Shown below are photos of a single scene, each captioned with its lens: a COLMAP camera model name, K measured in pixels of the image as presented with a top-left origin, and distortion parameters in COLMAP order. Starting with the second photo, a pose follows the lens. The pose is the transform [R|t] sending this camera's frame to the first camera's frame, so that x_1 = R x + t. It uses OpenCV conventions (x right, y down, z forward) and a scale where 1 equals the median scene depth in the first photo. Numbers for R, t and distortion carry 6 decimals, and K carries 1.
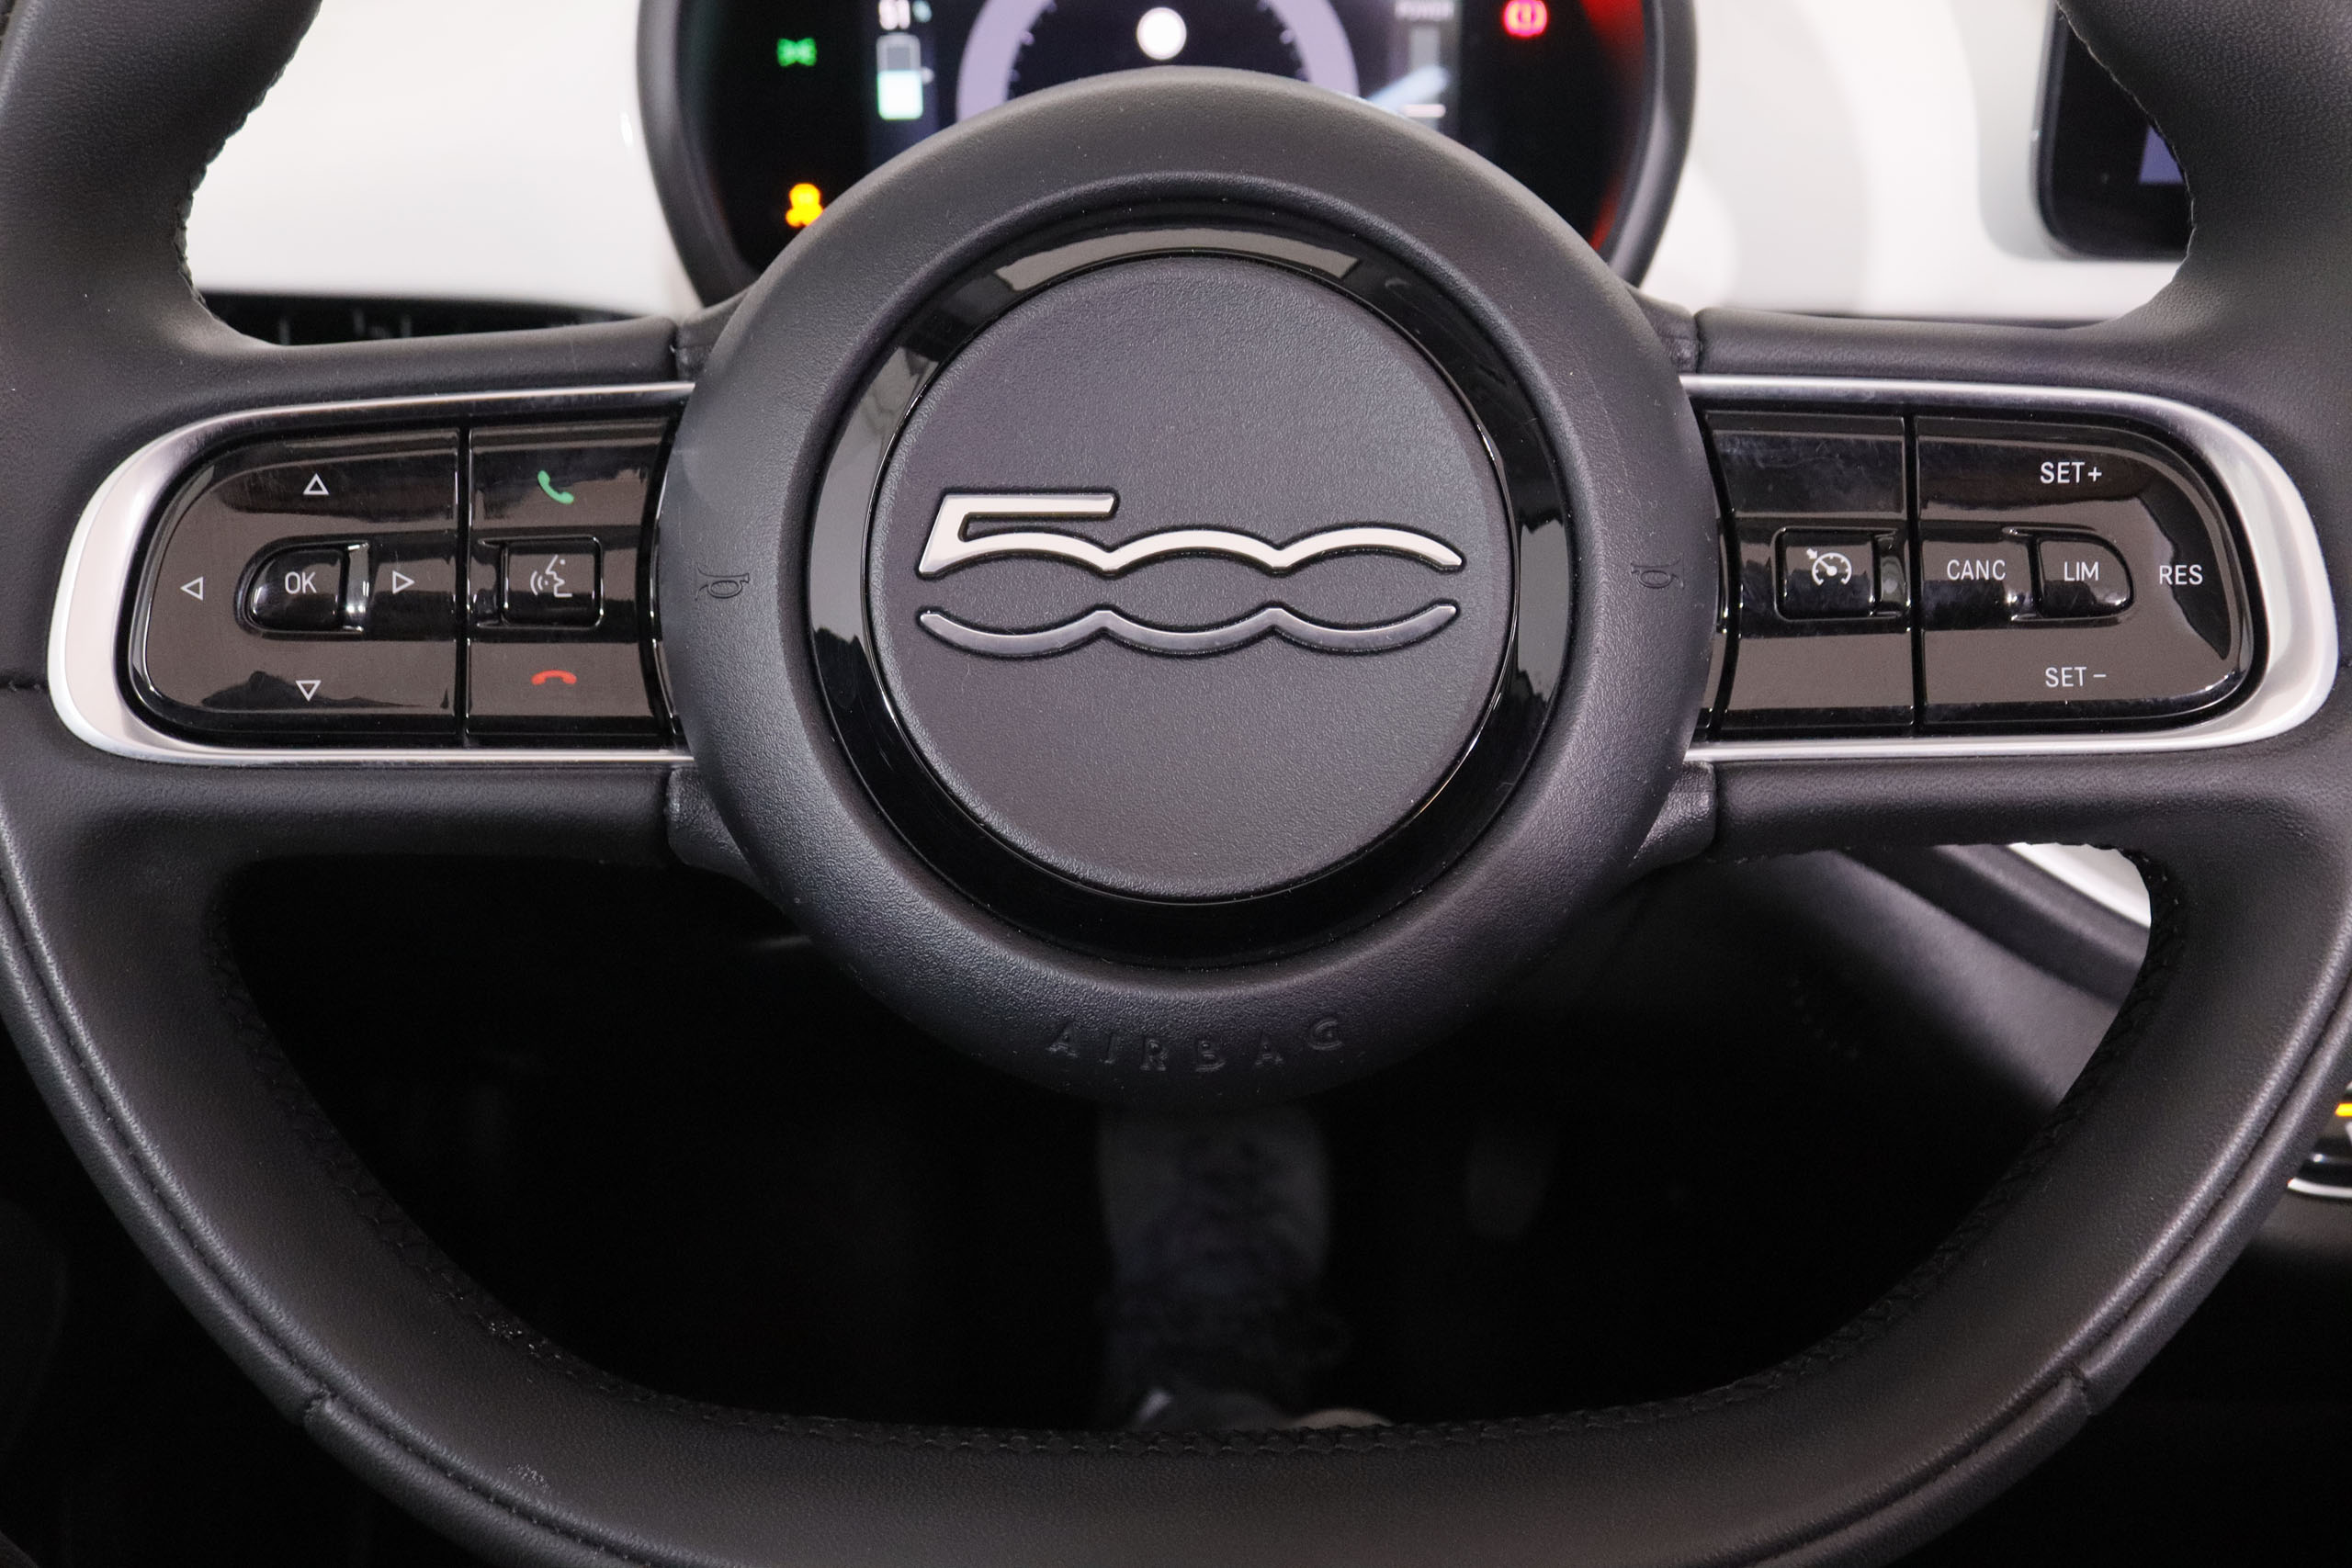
lens RADIAL K [[1920.7, 0, 1176.0], [0, 1920.7, 784.0], [0, 0, 1]] dist [-0.180976, 0.154021]
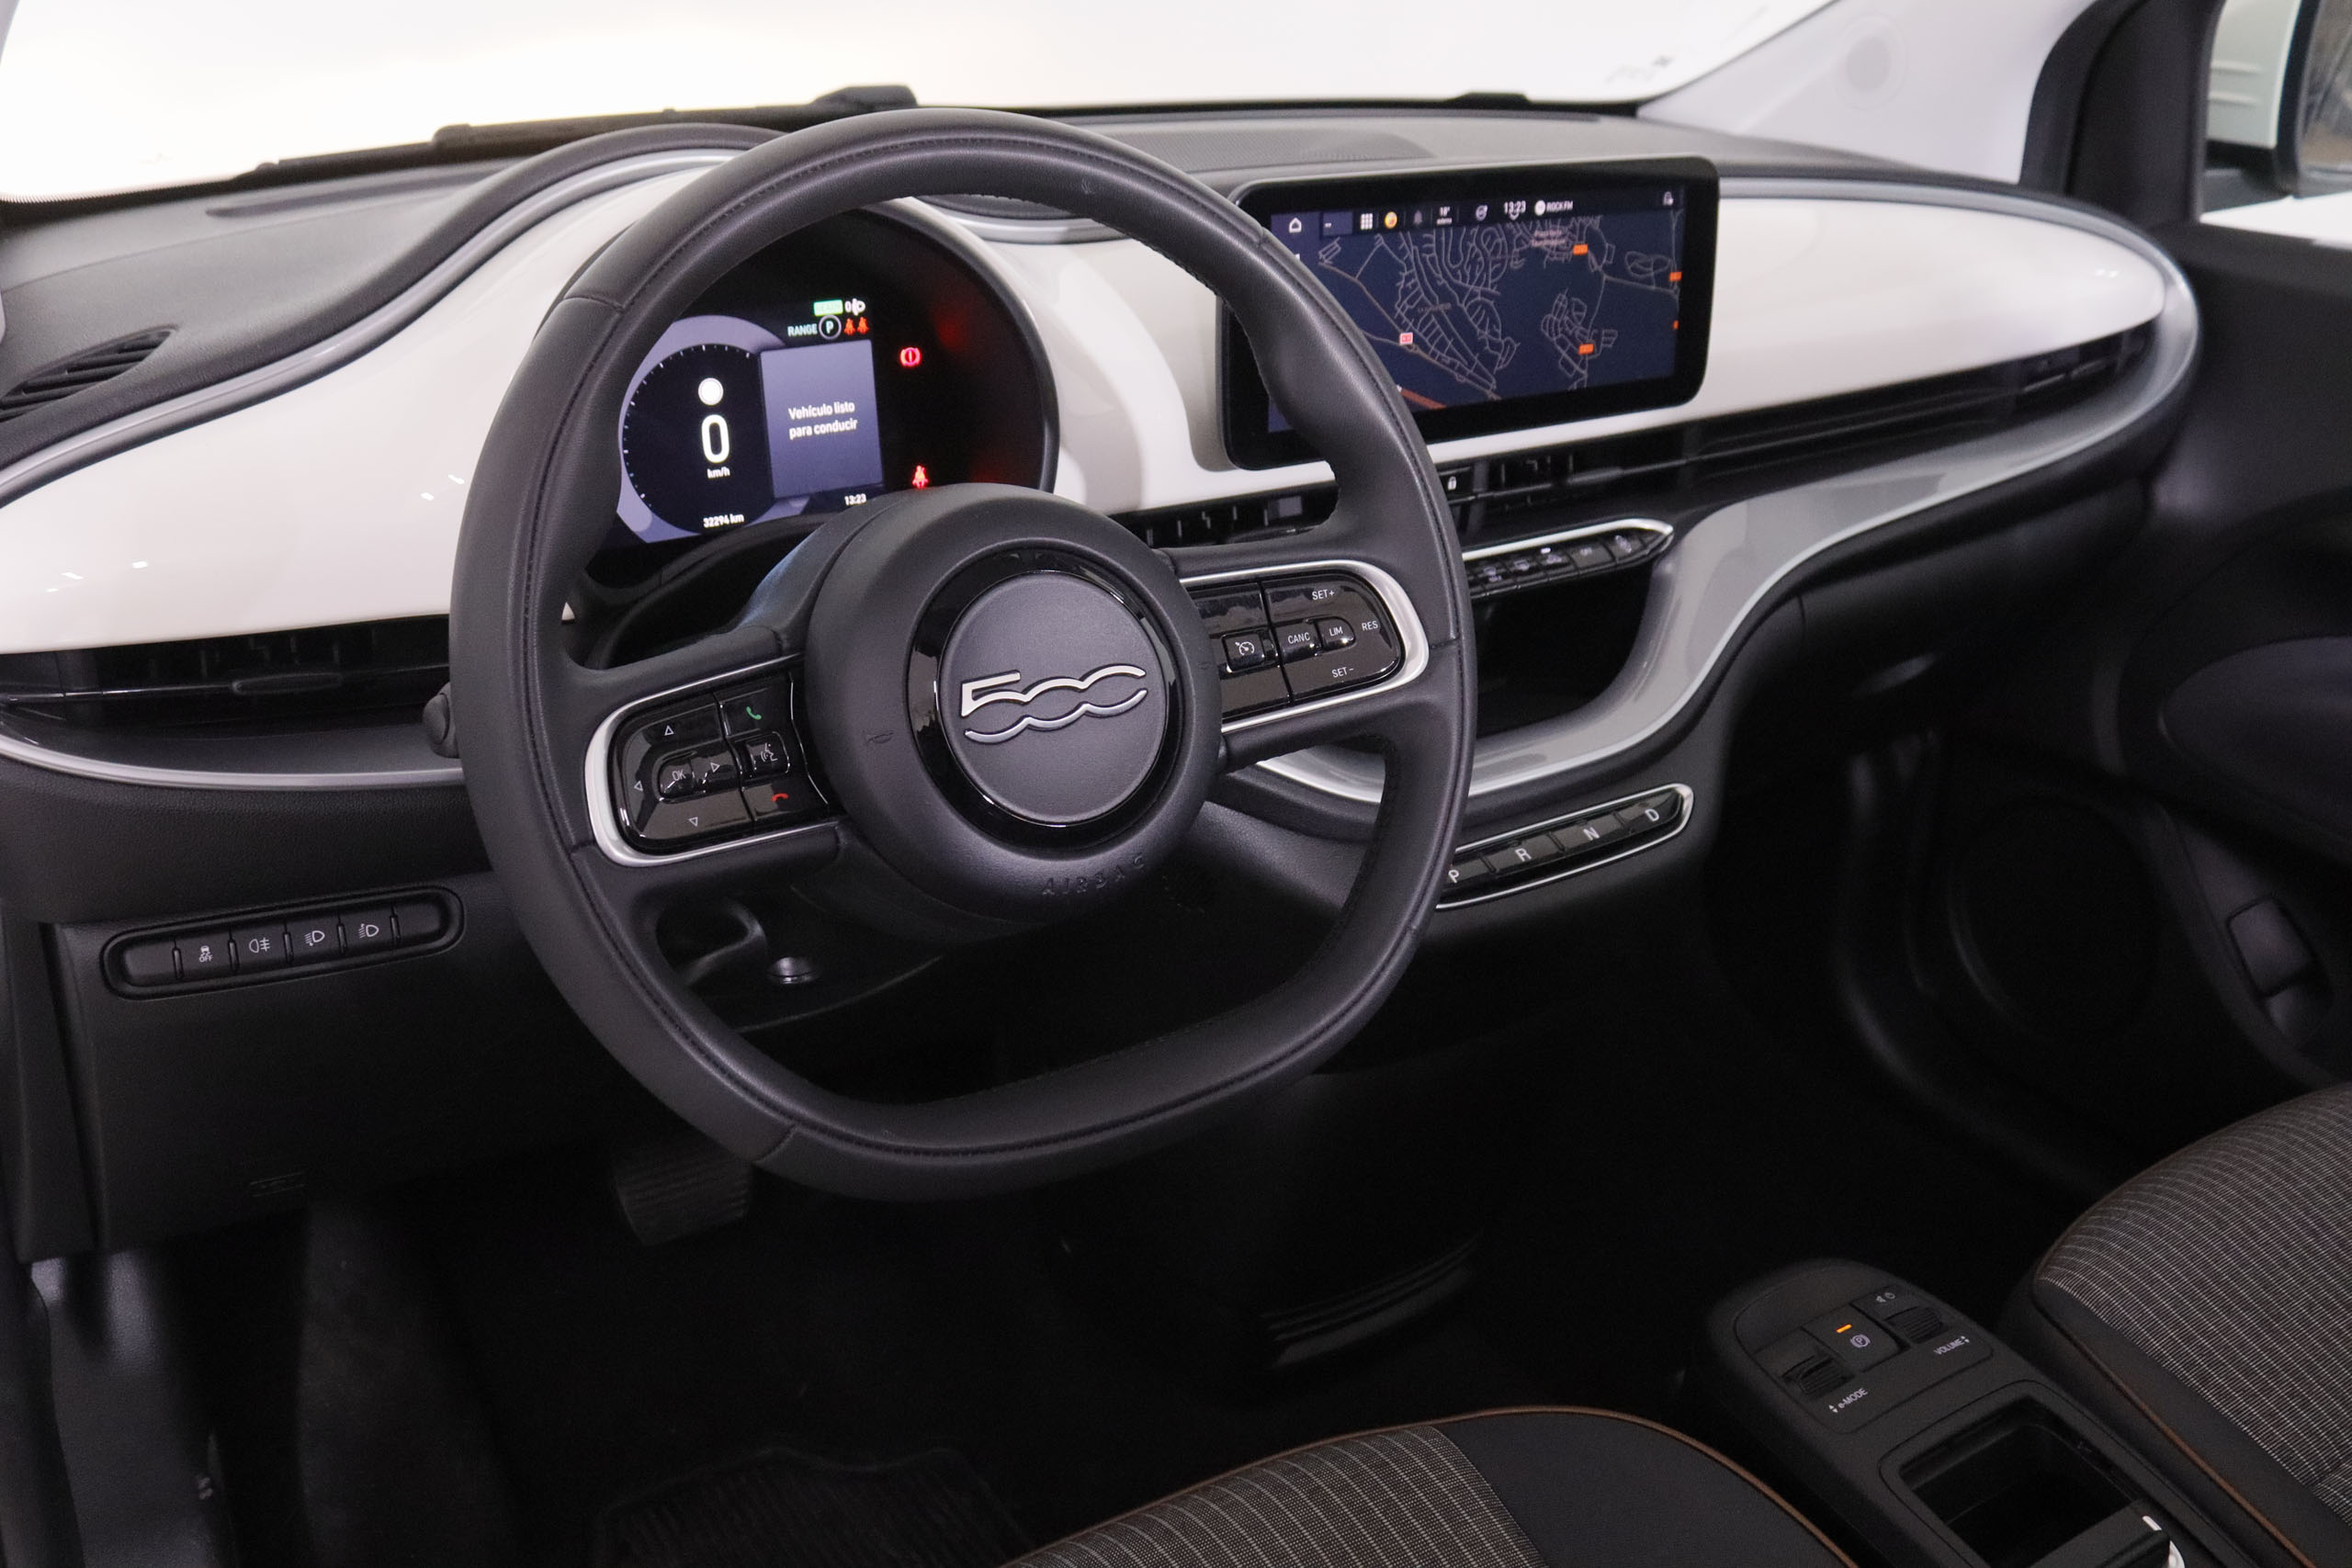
lens RADIAL K [[2246.6, 0, 1176.0], [0, 2246.6, 784.0], [0, 0, 1]] dist [-0.139544, -0.018051]
pose [[0.841922, -0.202170, 0.500294, -1.286625], [0.226204, 0.973994, 0.012925, 0.000432], [-0.489896, 0.102286, 0.865759, -1.546898]]
